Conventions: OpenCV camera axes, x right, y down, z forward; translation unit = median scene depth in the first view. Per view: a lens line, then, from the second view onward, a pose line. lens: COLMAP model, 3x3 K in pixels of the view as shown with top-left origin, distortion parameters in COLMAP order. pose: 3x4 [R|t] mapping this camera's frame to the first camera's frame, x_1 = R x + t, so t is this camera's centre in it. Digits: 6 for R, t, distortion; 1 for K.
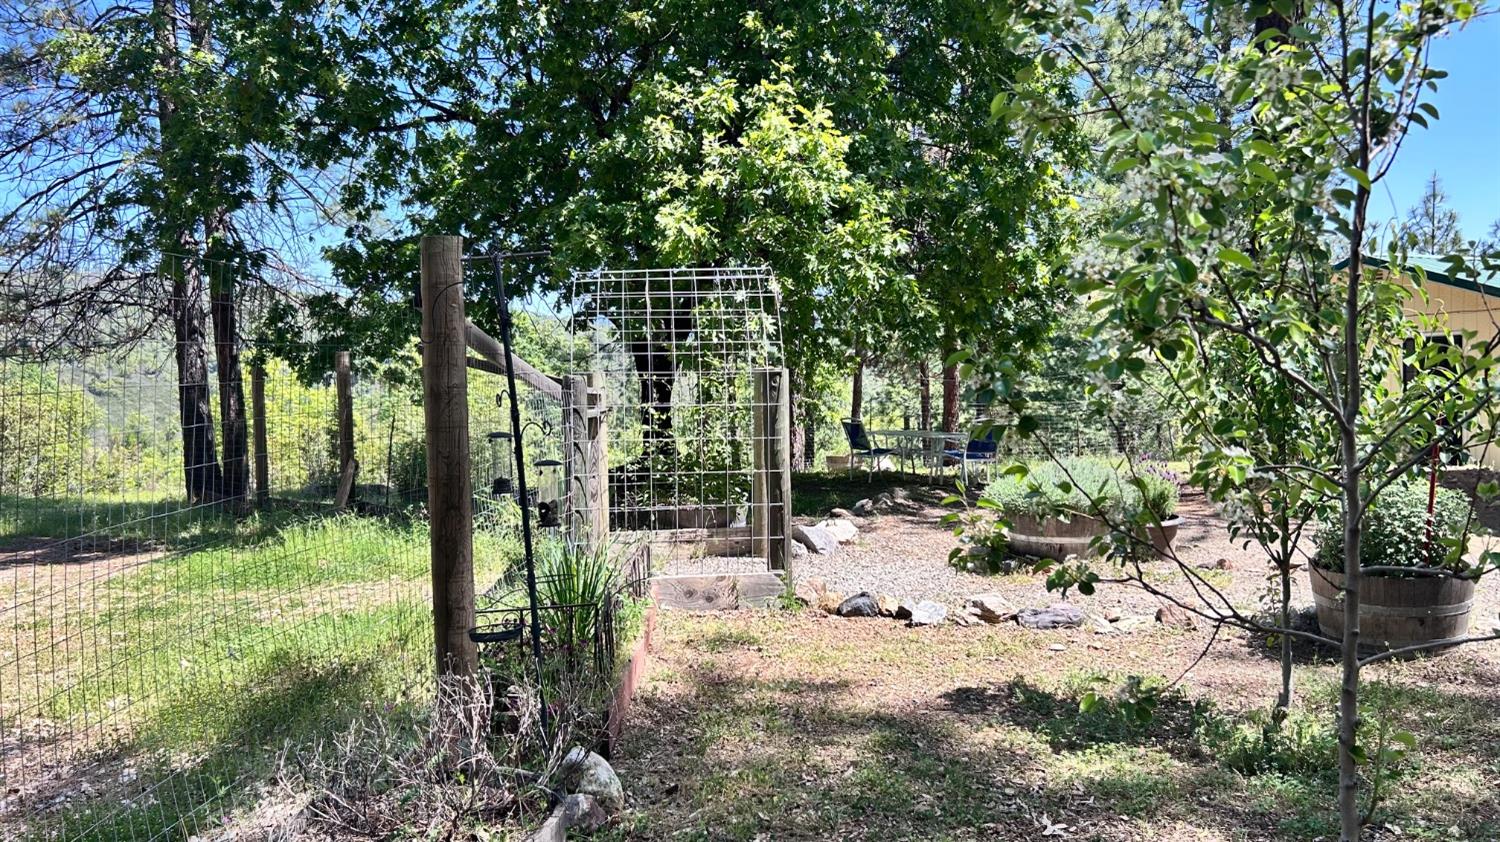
lens RADIAL K [[1130.4, 0, 748.5], [0, 1130.4, 423.4], [0, 0, 1]] dist [0.075160, -0.082587]
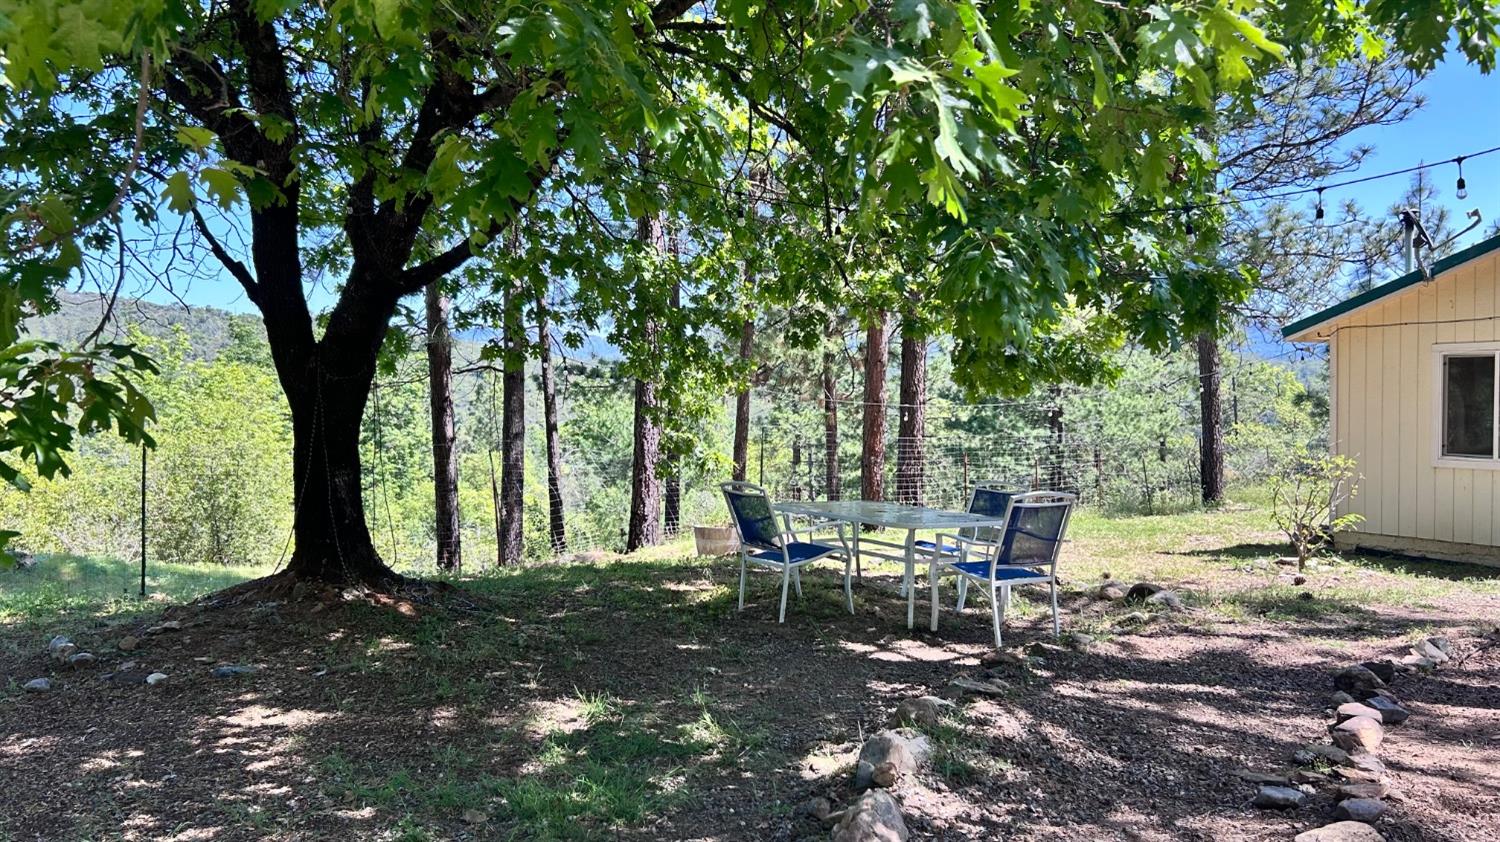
lens RADIAL K [[1130.4, 0, 749.6], [0, 1130.4, 418.5], [0, 0, 1]] dist [0.075160, -0.082587]
pose [[0.993441, 0.008553, 0.114027, 0.015703], [-0.005970, 0.999718, -0.022970, -0.009160], [-0.114191, 0.022139, 0.993212, 0.227384]]
